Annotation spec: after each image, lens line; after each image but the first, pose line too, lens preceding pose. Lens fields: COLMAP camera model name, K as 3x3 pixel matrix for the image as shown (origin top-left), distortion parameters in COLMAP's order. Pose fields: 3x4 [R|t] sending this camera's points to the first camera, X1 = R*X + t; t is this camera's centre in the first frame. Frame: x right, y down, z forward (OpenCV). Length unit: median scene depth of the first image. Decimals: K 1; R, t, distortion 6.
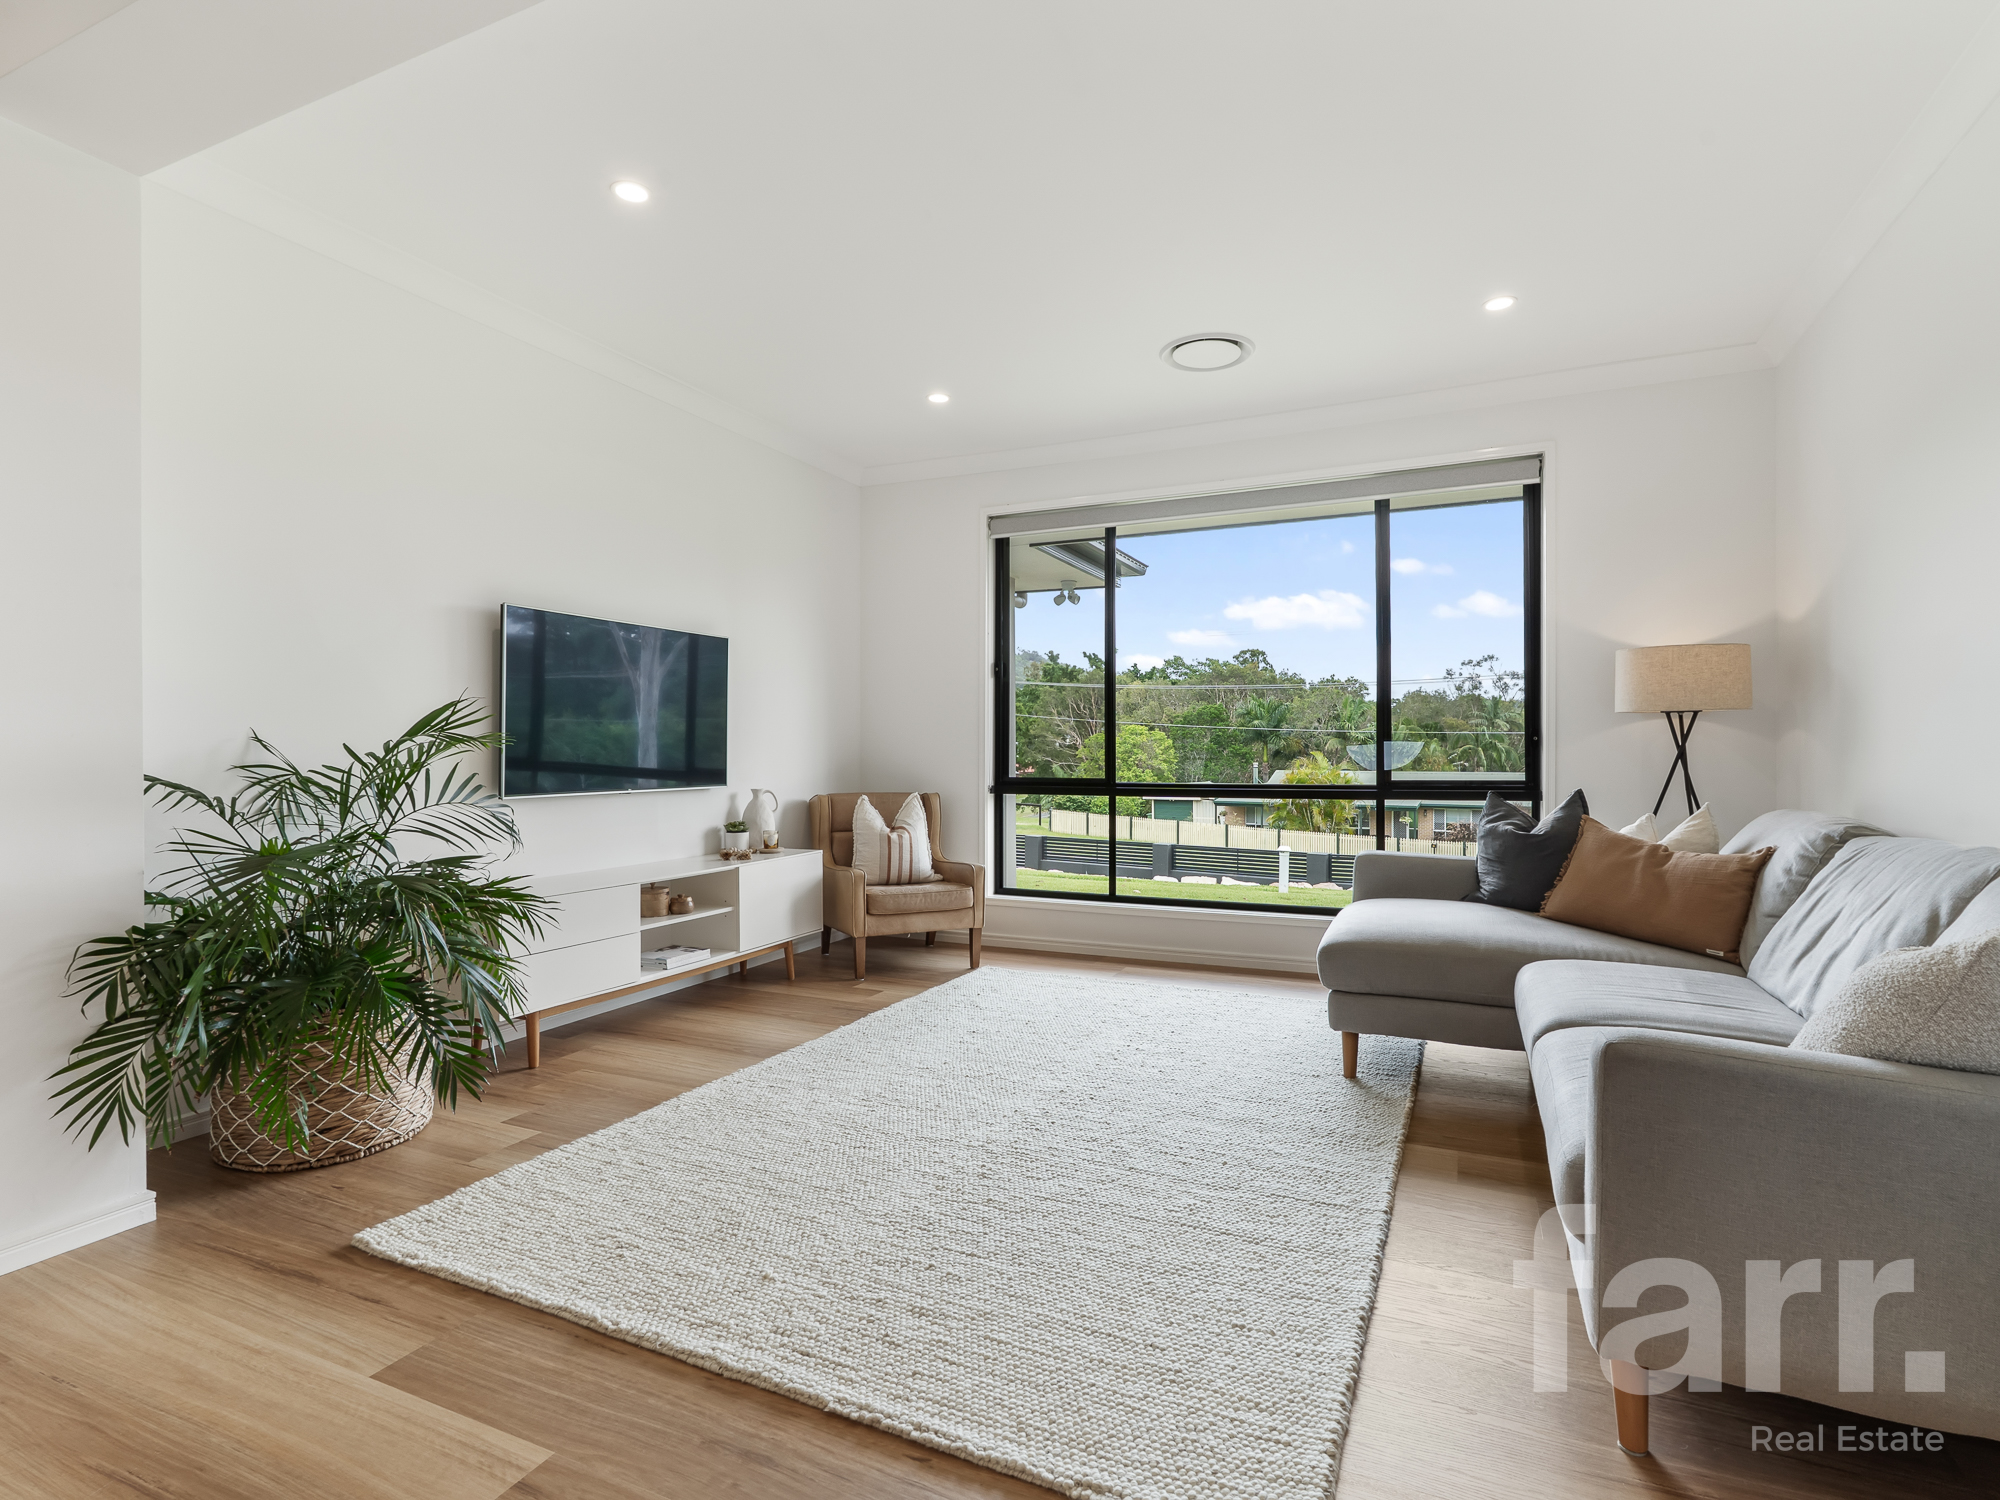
lens RADIAL K [[1021.3, 0, 1015.3], [0, 1021.3, 741.9], [0, 0, 1]] dist [0.002962, 0.001154]
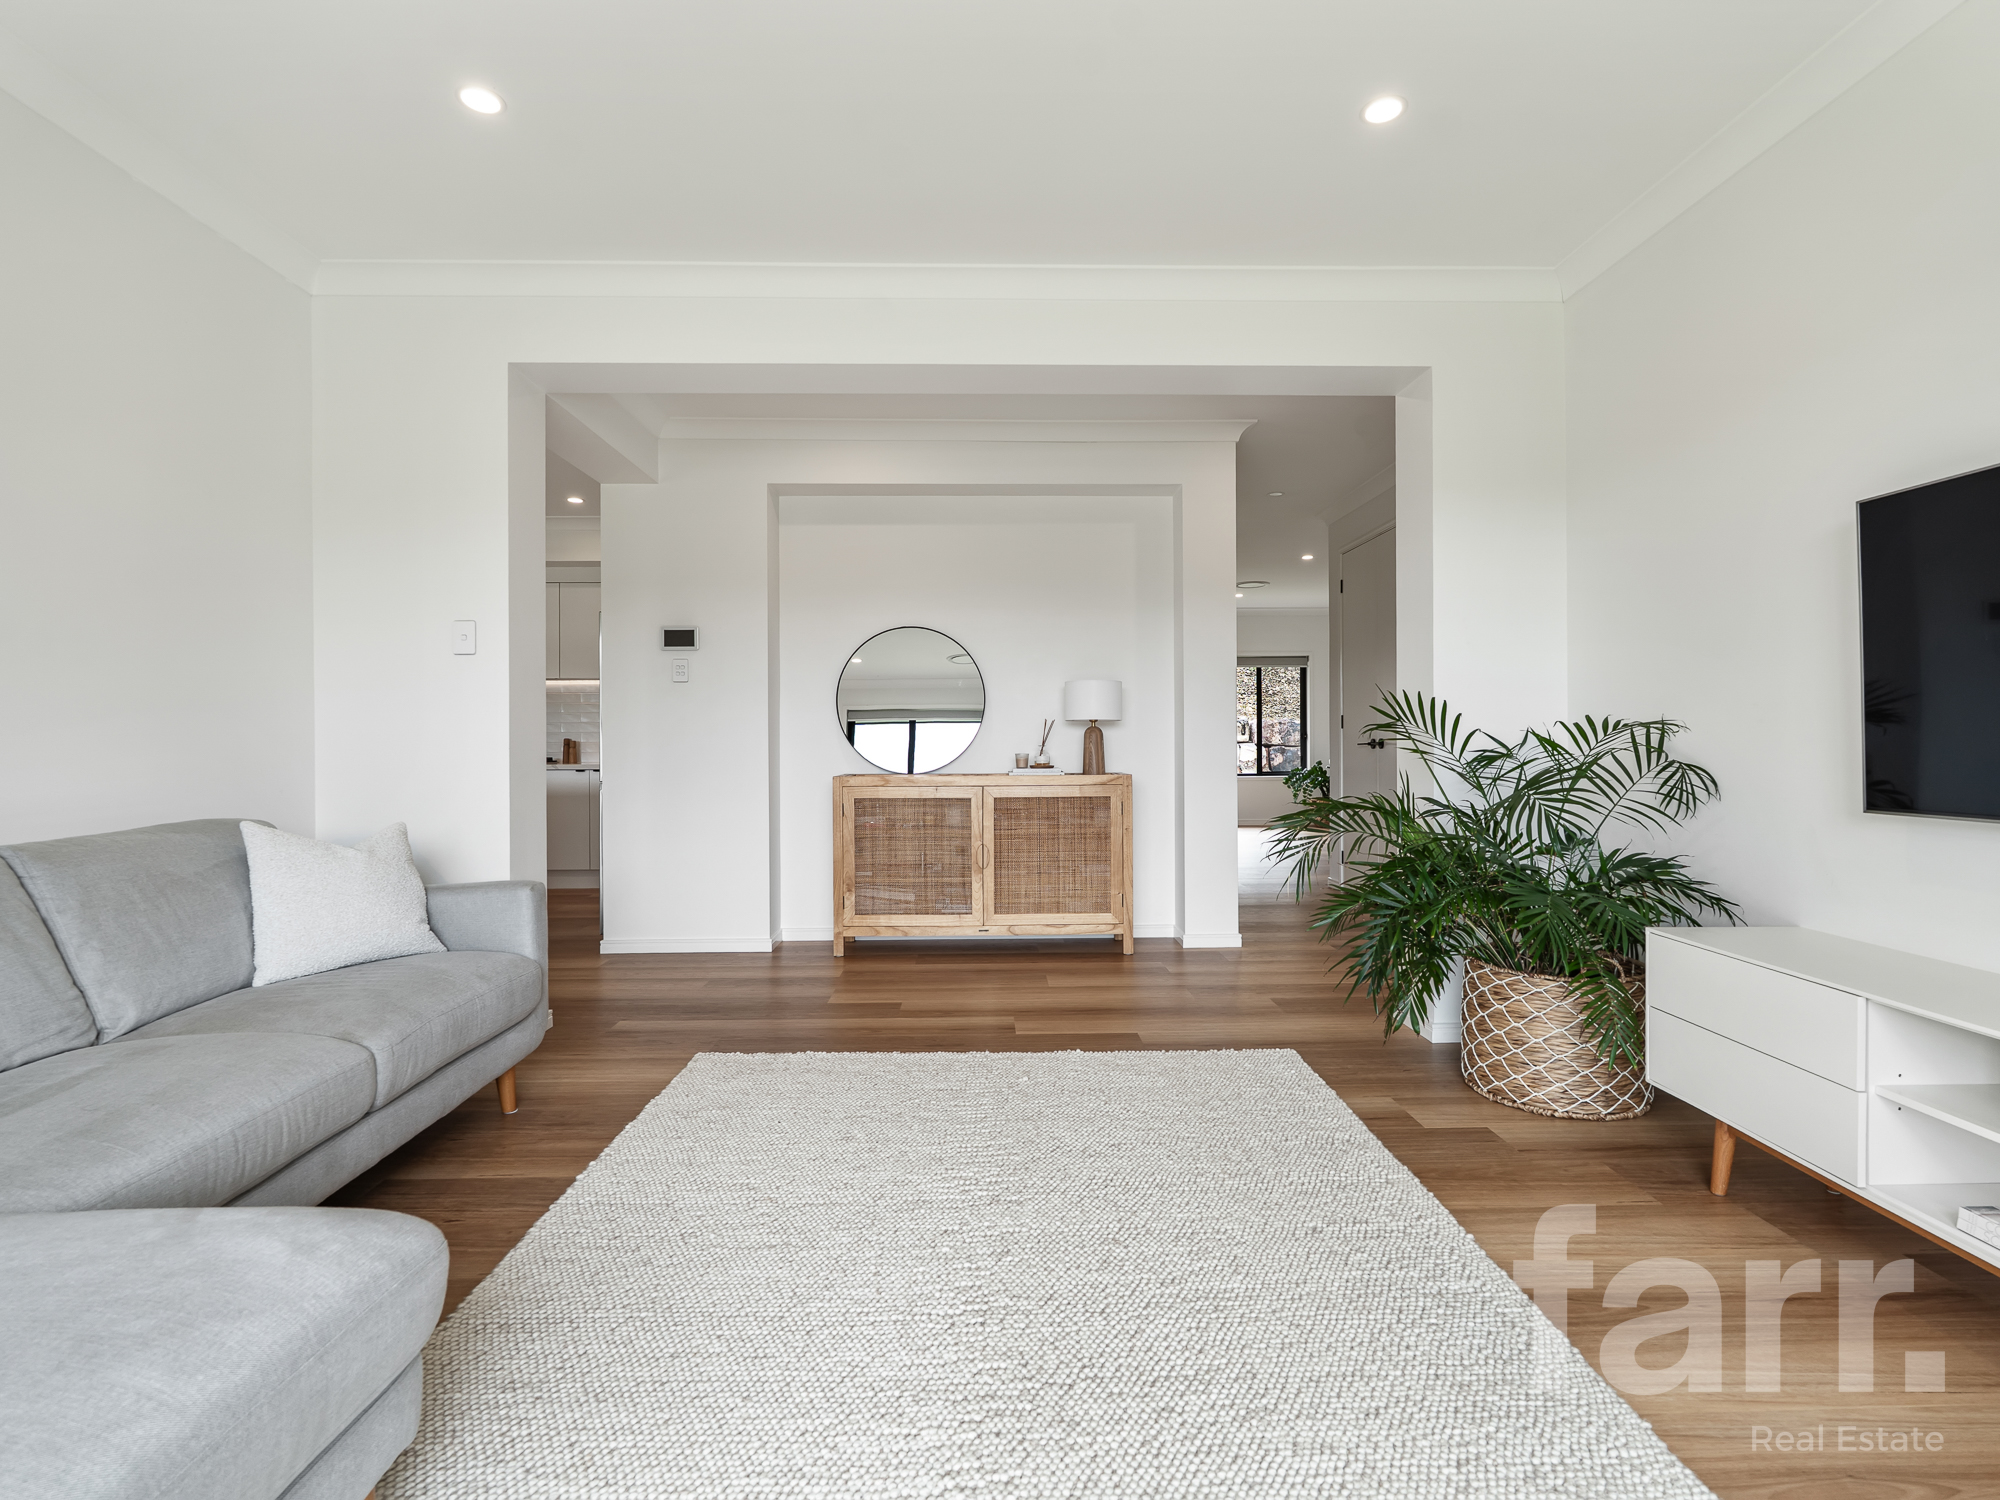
lens RADIAL K [[1021.3, 0, 1001.9], [0, 1021.3, 739.2], [0, 0, 1]] dist [0.002962, 0.001154]
pose [[-0.900117, 0.005481, -0.435614, 0.281585], [0.003409, 0.999979, 0.005539, 0.018619], [0.435635, 0.003501, -0.900117, 1.622479]]
